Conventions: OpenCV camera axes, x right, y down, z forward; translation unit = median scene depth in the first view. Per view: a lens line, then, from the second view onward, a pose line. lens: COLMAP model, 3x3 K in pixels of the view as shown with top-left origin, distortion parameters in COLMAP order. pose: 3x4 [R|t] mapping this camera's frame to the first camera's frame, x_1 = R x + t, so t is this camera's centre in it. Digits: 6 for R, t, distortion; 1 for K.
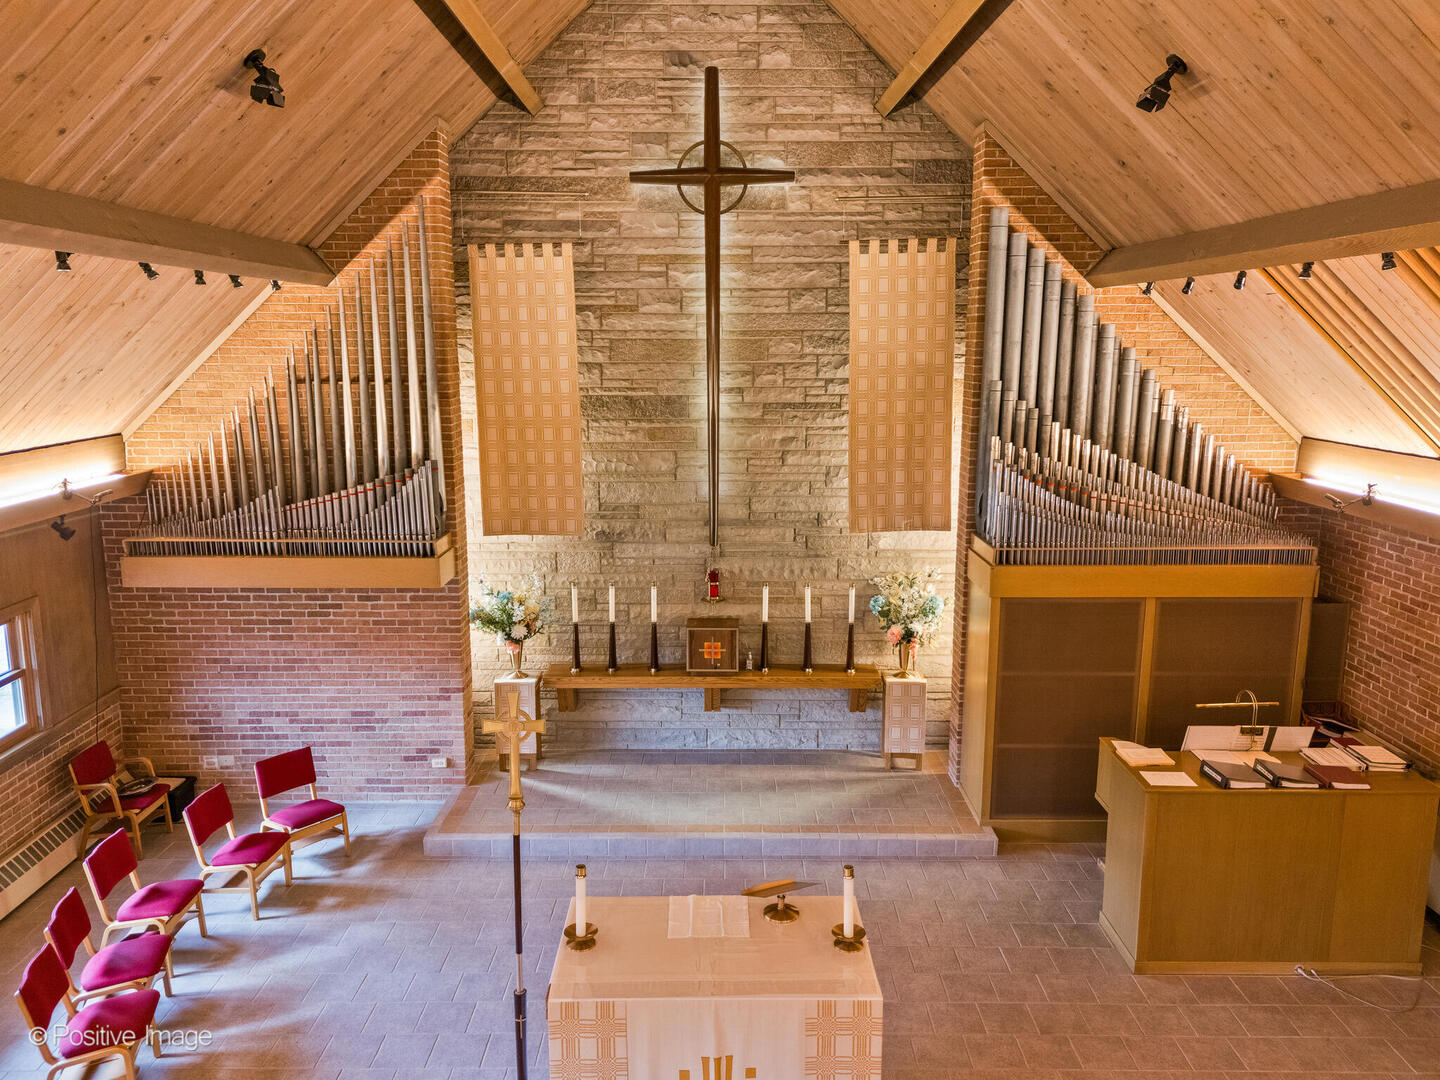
lens RADIAL K [[1036.6, 0, 714.6], [0, 1036.6, 512.1], [0, 0, 1]] dist [0.066015, -0.057041]
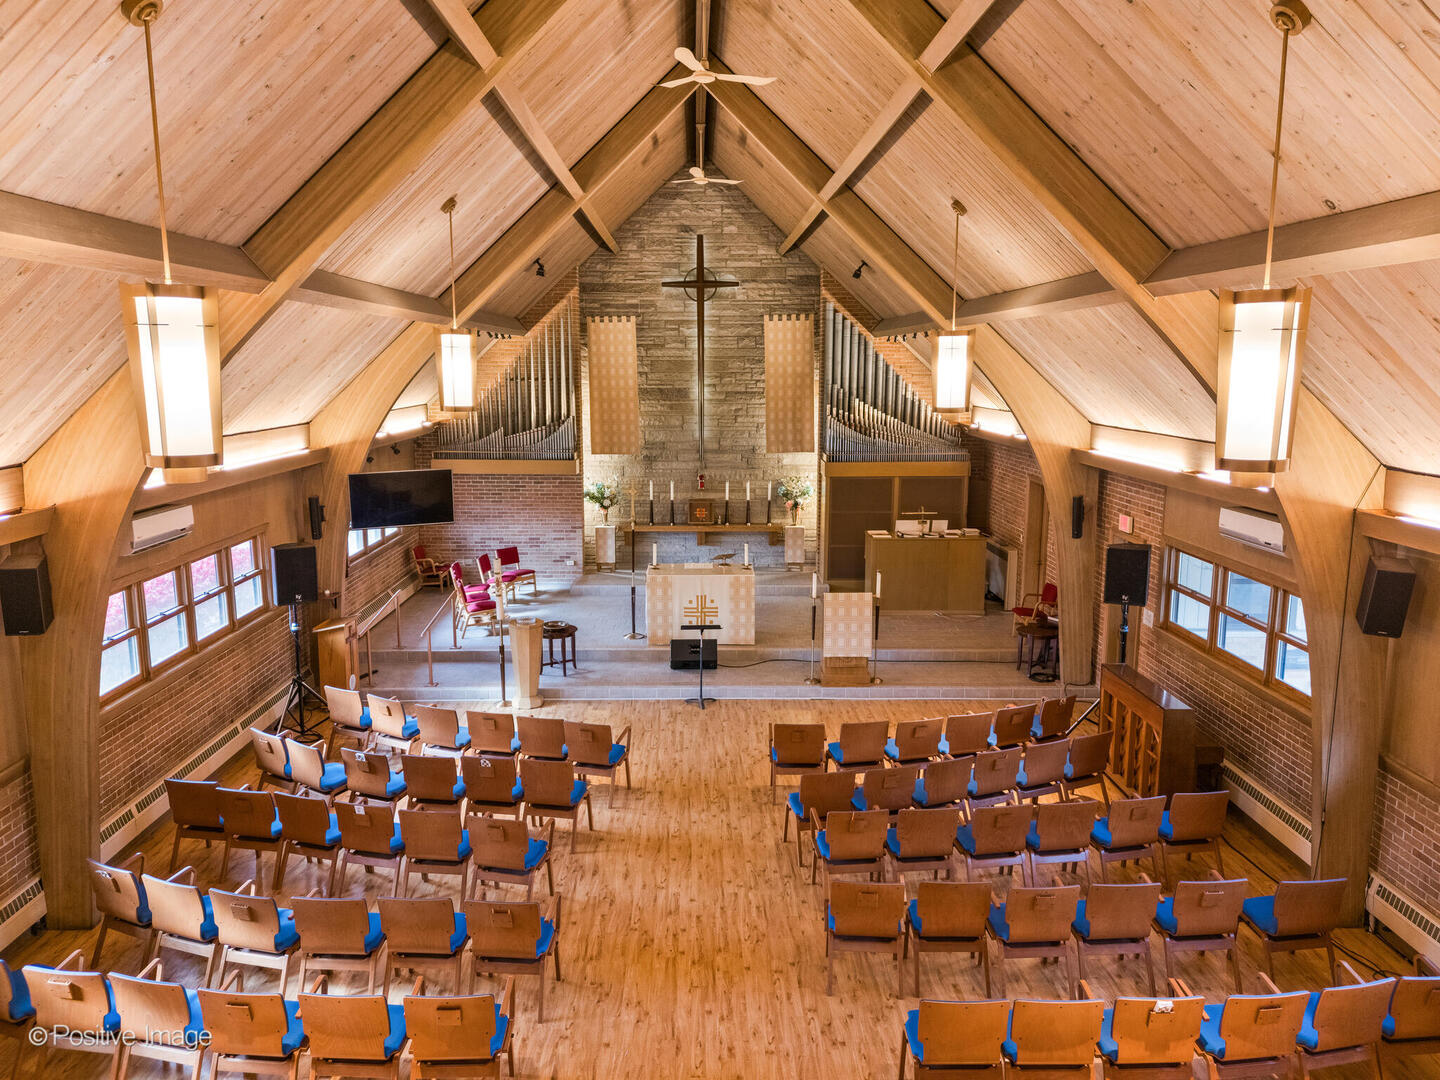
lens RADIAL K [[1074.4, 0, 717.3], [0, 1074.4, 535.9], [0, 0, 1]] dist [0.067374, -0.062893]
pose [[0.999958, -0.000736, 0.009154, 0.011514], [0.000791, 0.999982, -0.005909, 0.202266], [-0.009149, 0.005916, 0.999941, -1.180561]]
